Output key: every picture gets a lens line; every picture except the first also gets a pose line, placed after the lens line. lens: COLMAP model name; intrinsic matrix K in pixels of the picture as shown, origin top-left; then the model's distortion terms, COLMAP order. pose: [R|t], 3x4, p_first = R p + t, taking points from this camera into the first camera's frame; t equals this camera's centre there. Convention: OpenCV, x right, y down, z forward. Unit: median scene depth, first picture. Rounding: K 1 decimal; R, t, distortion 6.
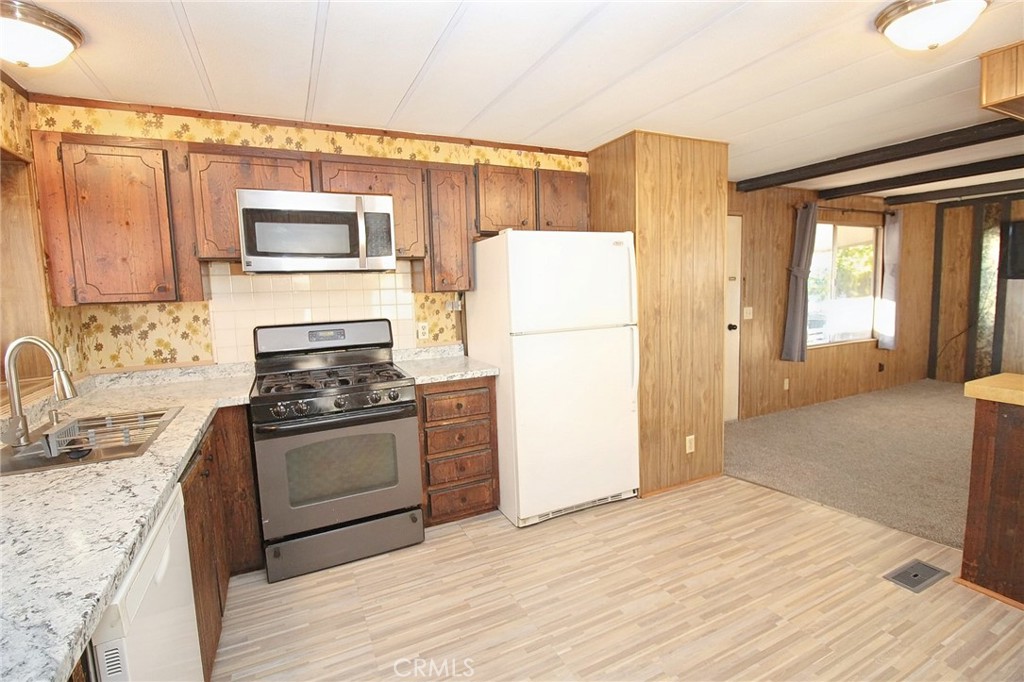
lens RADIAL K [[474.5, 0, 515.4], [0, 474.5, 335.4], [0, 0, 1]] dist [-0.000530, -0.011604]
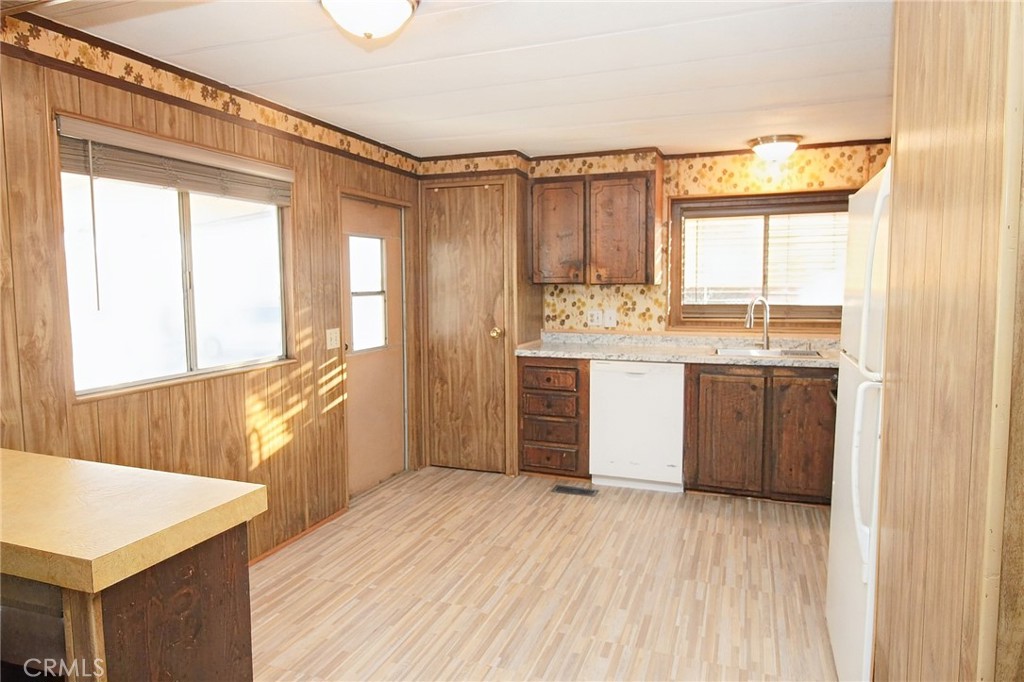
lens RADIAL K [[618.4, 0, 512.0], [0, 618.4, 341.0], [0, 0, 1]] dist [0.001565, 0.000598]
pose [[-0.731699, 0.098632, -0.674454, 0.919630], [-0.042206, 0.981021, 0.189253, -0.157355], [0.680320, 0.166943, -0.713649, 1.266117]]
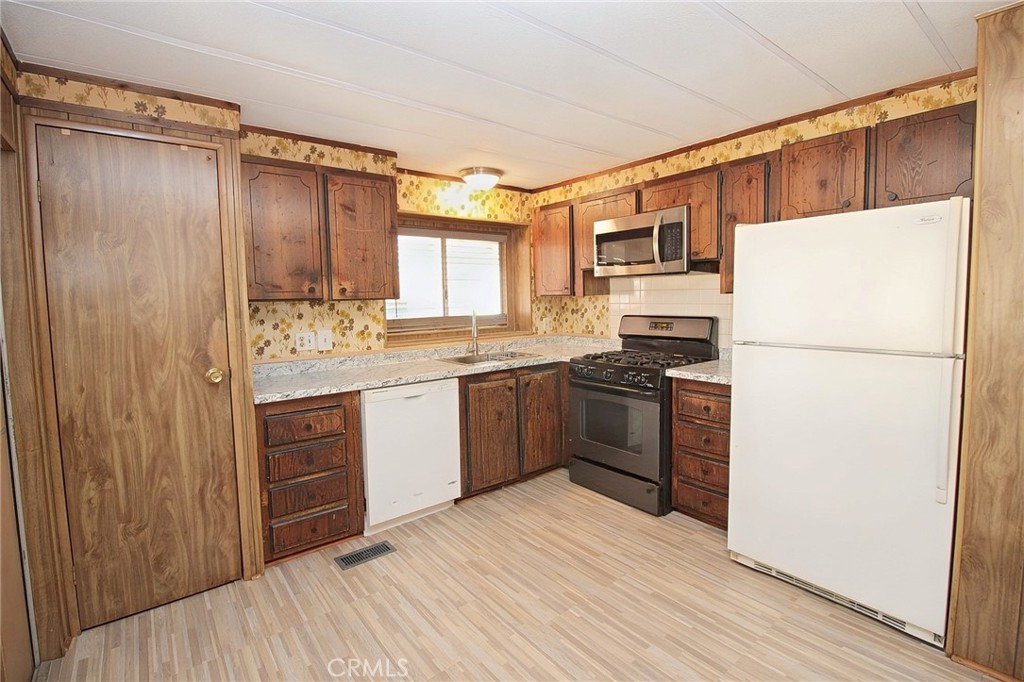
lens RADIAL K [[474.5, 0, 515.4], [0, 474.5, 335.4], [0, 0, 1]] dist [-0.000530, -0.011604]
pose [[0.218859, 0.108334, -0.969724, 0.747213], [-0.089138, 0.991882, 0.090692, -0.057546], [0.971676, 0.066590, 0.226739, 0.379196]]
